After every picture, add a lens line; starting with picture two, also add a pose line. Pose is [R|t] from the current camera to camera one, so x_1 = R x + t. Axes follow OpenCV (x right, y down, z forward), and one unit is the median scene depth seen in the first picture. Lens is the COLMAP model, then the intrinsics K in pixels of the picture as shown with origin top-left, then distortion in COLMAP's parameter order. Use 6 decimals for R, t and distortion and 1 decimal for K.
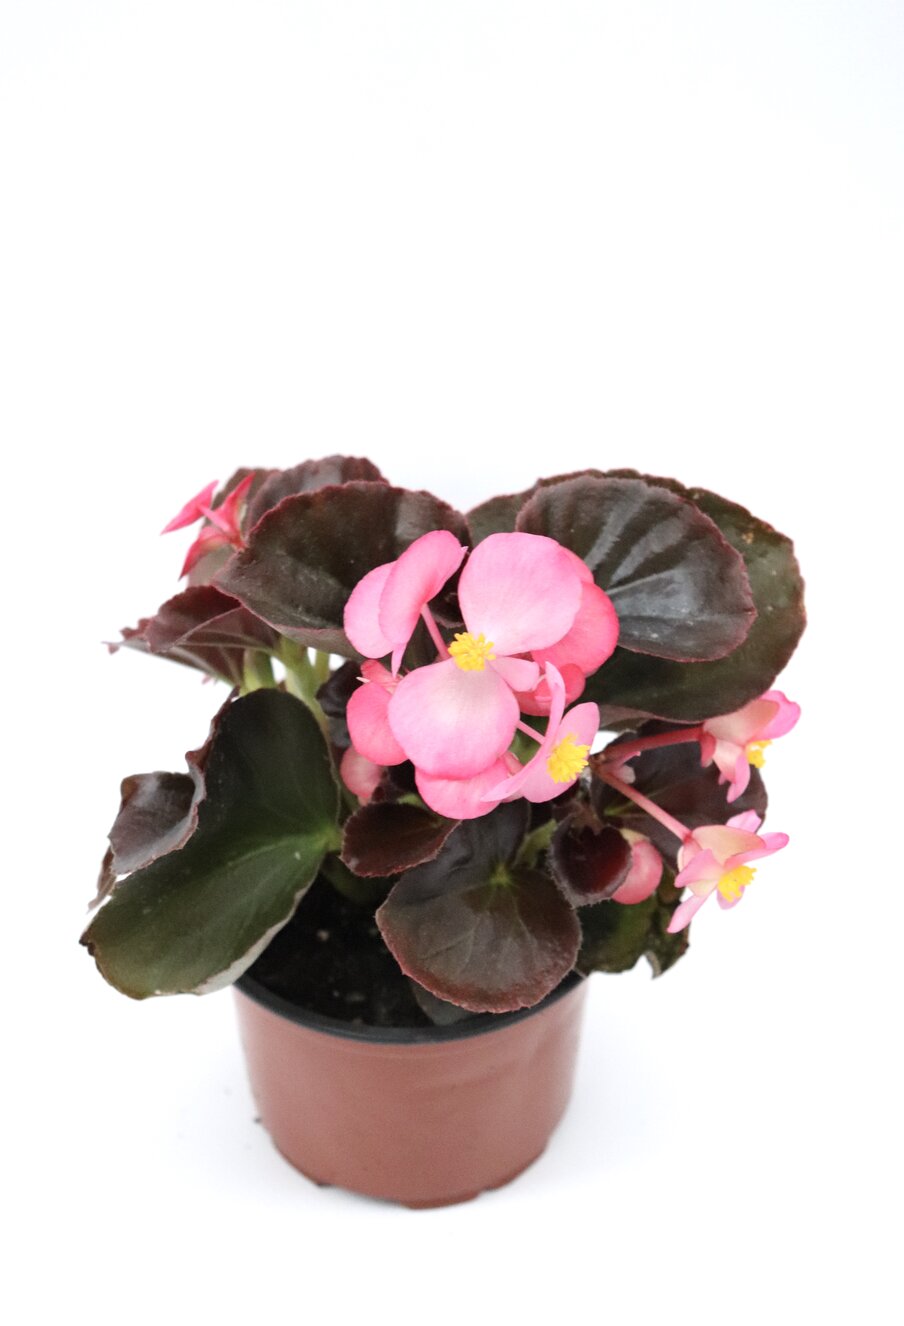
lens RADIAL K [[2640.0, 0, 457.9], [0, 2640.0, 663.8], [0, 0, 1]] dist [0.219276, 0.000000]
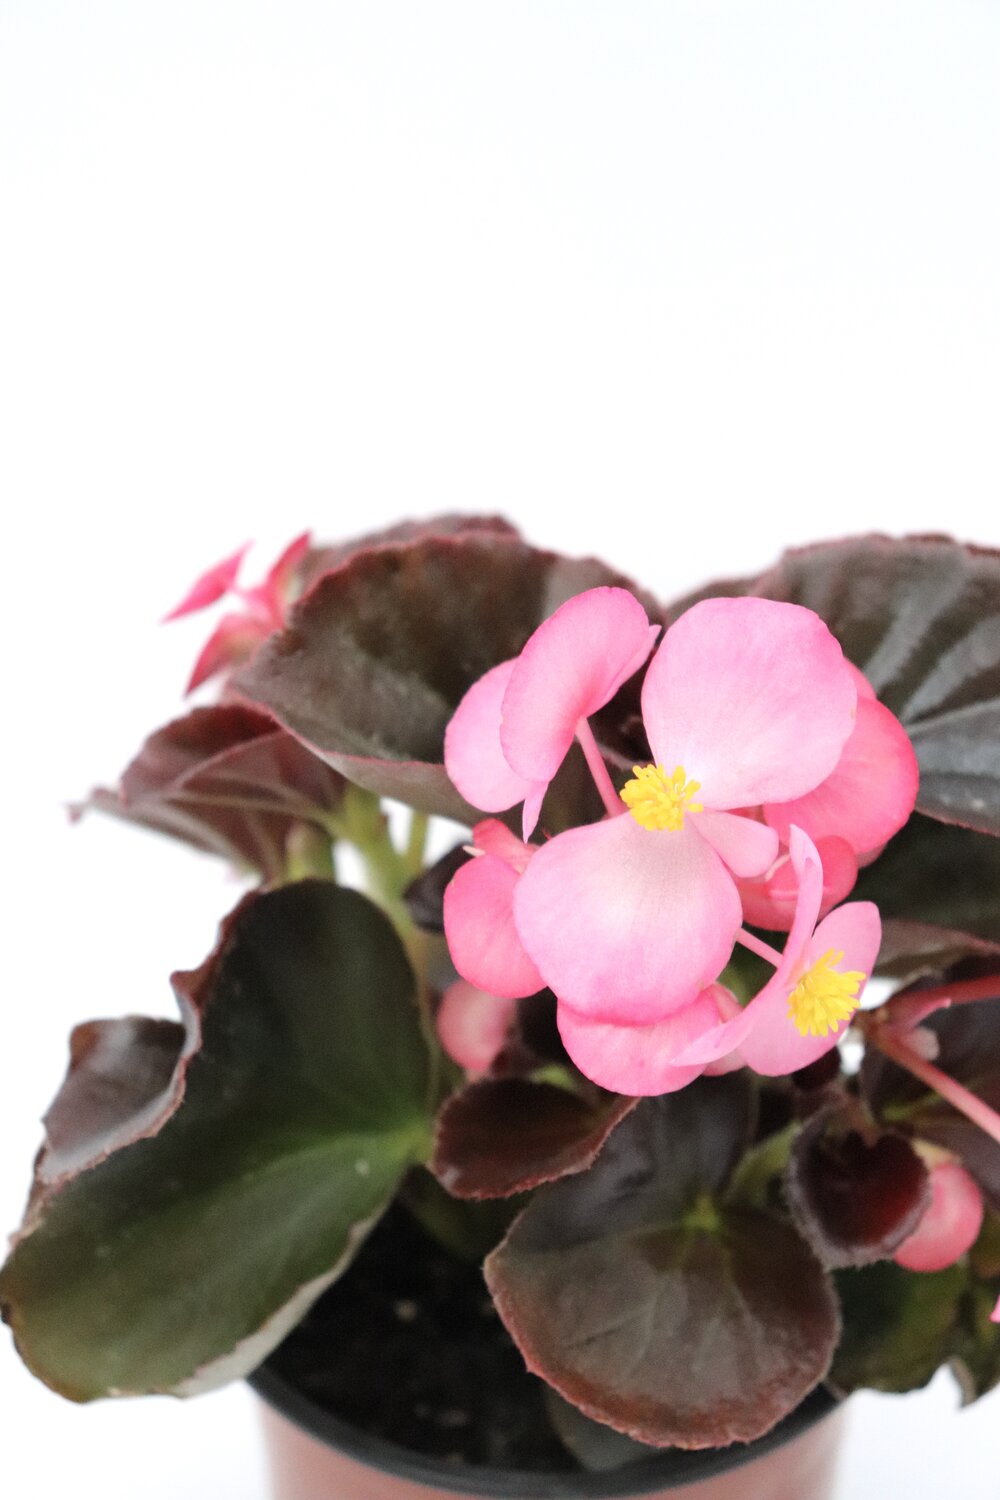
lens RADIAL K [[3535.6, 0, 490.8], [0, 3535.6, 747.3], [0, 0, 1]] dist [0.325130, 0.000000]
pose [[0.998265, 0.030051, -0.050640, 0.006159], [-0.033710, 0.996761, -0.073018, 0.037213], [0.048282, 0.074599, 0.996044, 0.206564]]
